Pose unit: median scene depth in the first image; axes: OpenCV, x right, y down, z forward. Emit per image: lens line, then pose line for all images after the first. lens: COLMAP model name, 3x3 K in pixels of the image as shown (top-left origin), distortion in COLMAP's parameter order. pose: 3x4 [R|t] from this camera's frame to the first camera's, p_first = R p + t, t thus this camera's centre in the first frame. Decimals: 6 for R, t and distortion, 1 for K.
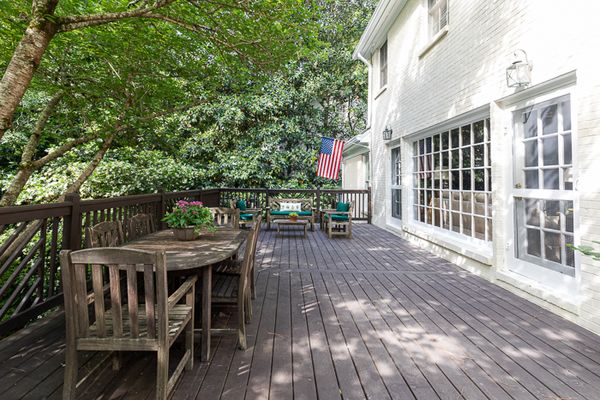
lens RADIAL K [[281.7, 0, 281.2], [0, 281.7, 173.2], [0, 0, 1]] dist [0.004797, -0.000401]
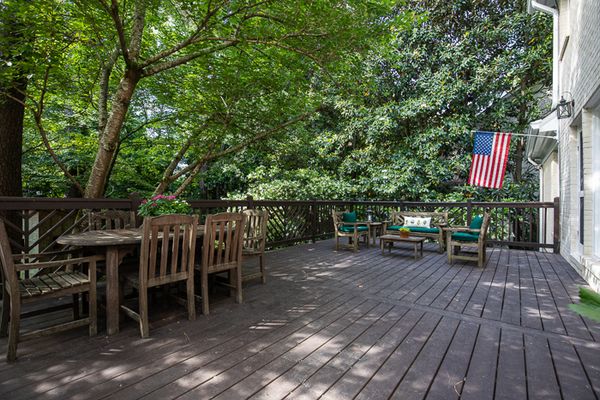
lens RADIAL K [[274.7, 0, 300.9], [0, 274.7, 202.5], [0, 0, 1]] dist [-0.040001, 0.009637]
pose [[0.799282, -0.005853, -0.600928, 0.203248], [0.022561, 0.999540, 0.020272, 0.032944], [0.600533, -0.029761, 0.799046, 0.136813]]
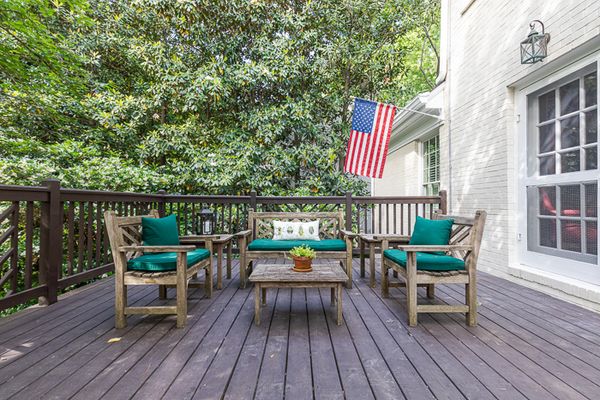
lens RADIAL K [[268.2, 0, 300.1], [0, 268.2, 203.5], [0, 0, 1]] dist [0.005256, -0.000300]
pose [[0.999551, -0.010422, 0.028099, 0.023415], [0.009524, 0.999446, 0.031897, 0.053400], [-0.028416, -0.031615, 0.999096, 0.478810]]
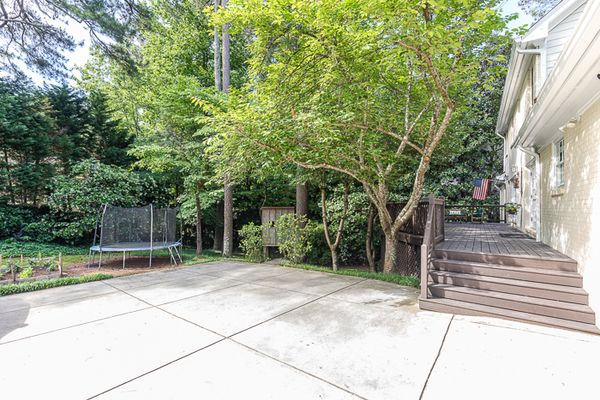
lens RADIAL K [[268.2, 0, 300.1], [0, 268.2, 203.5], [0, 0, 1]] dist [0.005256, -0.000300]
pose [[0.846985, -0.012697, -0.531465, 0.102717], [0.020333, 0.999757, 0.008520, 0.006037], [0.531228, -0.018023, 0.847037, -1.221897]]
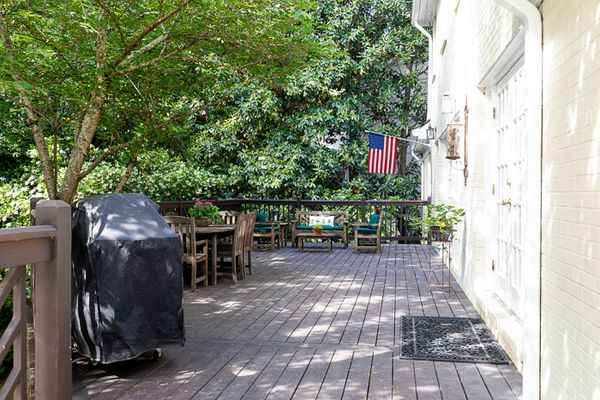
lens RADIAL K [[559.5, 0, 300.0], [0, 559.5, 200.0], [0, 0, 1]] dist [0.008316, 0.007491]
pose [[0.989262, -0.003448, -0.146112, 0.179700], [0.009478, 0.999131, 0.040593, -0.008377], [0.145845, -0.041542, 0.988435, -0.546970]]
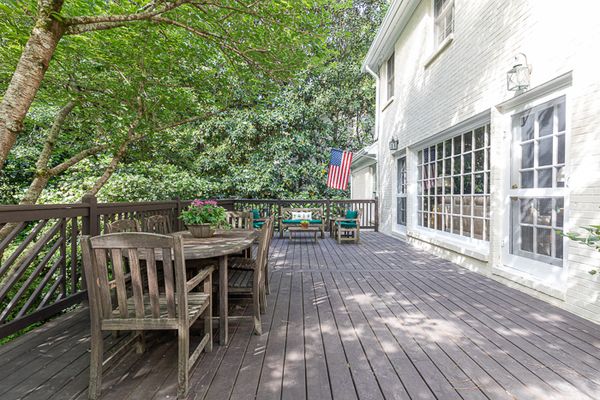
lens RADIAL K [[270.0, 0, 299.4], [0, 270.0, 203.5], [0, 0, 1]] dist [0.003028, 0.000469]
pose [[0.999636, -0.011528, 0.024407, 0.000171], [0.010187, 0.998467, 0.054397, 0.016327], [-0.024997, -0.054129, 0.998221, -0.001044]]
